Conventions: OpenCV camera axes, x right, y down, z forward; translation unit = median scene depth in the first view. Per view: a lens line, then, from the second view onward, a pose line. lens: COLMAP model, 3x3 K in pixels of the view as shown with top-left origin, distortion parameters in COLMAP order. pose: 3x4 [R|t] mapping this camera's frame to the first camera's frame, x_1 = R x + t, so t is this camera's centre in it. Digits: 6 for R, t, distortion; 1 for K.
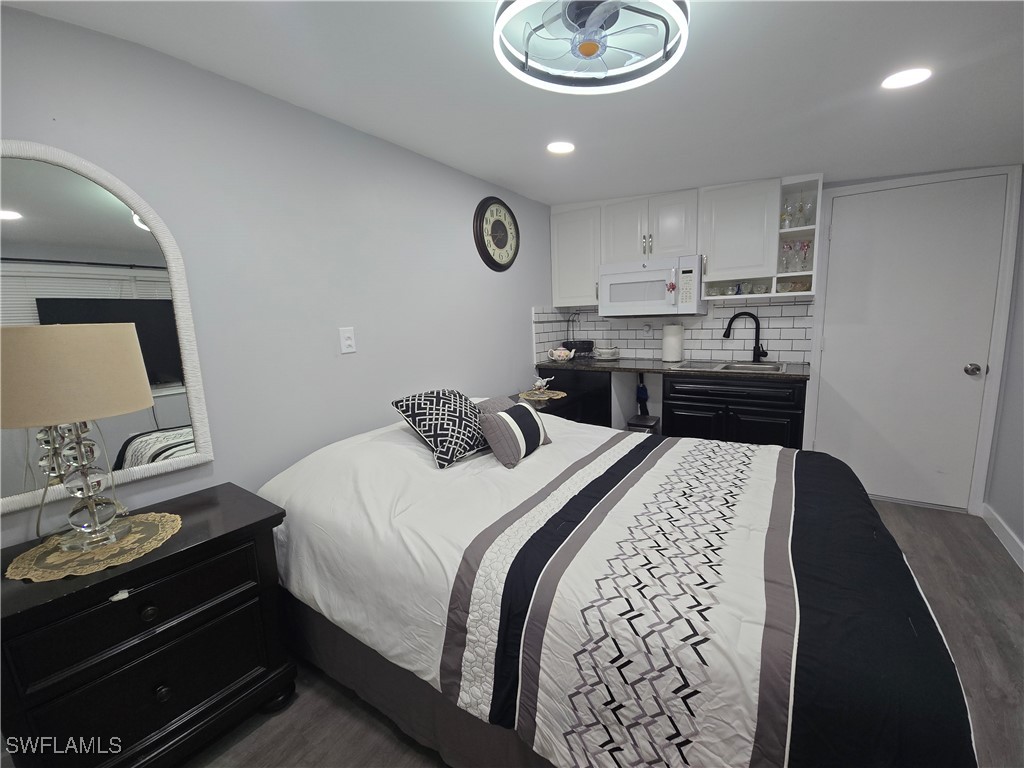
lens RADIAL K [[415.6, 0, 520.3], [0, 415.6, 380.5], [0, 0, 1]] dist [0.001118, -0.000954]
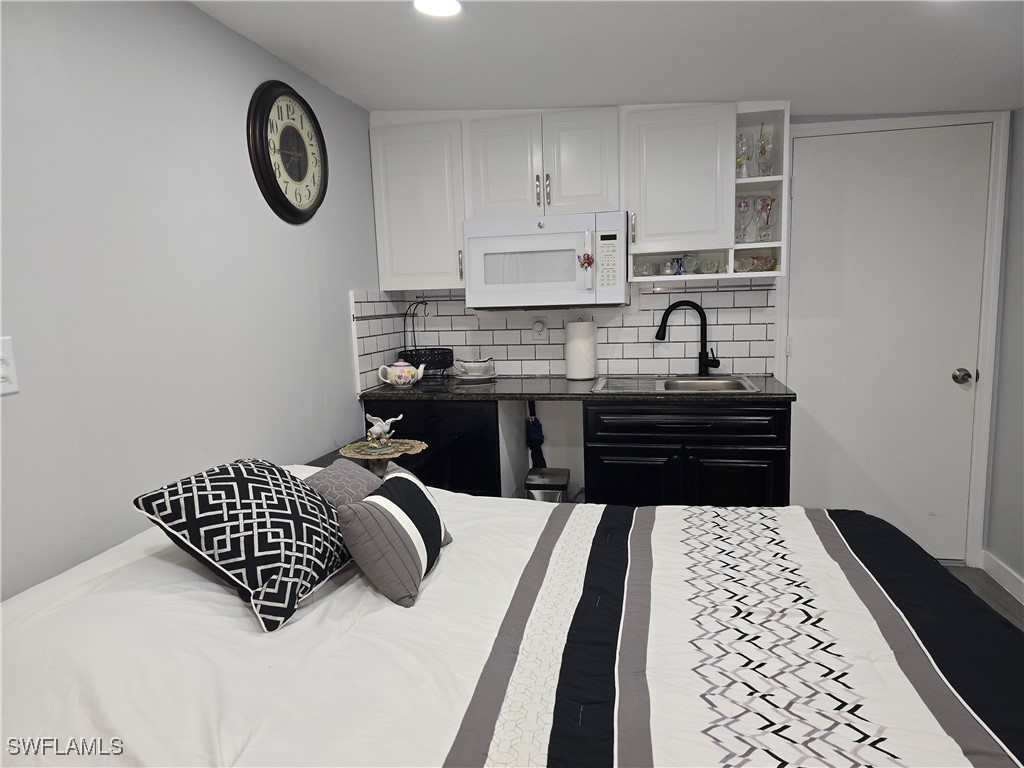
lens RADIAL K [[680.6, 0, 506.1], [0, 680.6, 389.3], [0, 0, 1]] dist [0.063214, -0.056369]
pose [[0.933846, -0.044250, 0.354928, -0.135188], [0.053820, 0.998404, -0.017131, -0.024025], [-0.353603, 0.035100, 0.934737, 0.103059]]
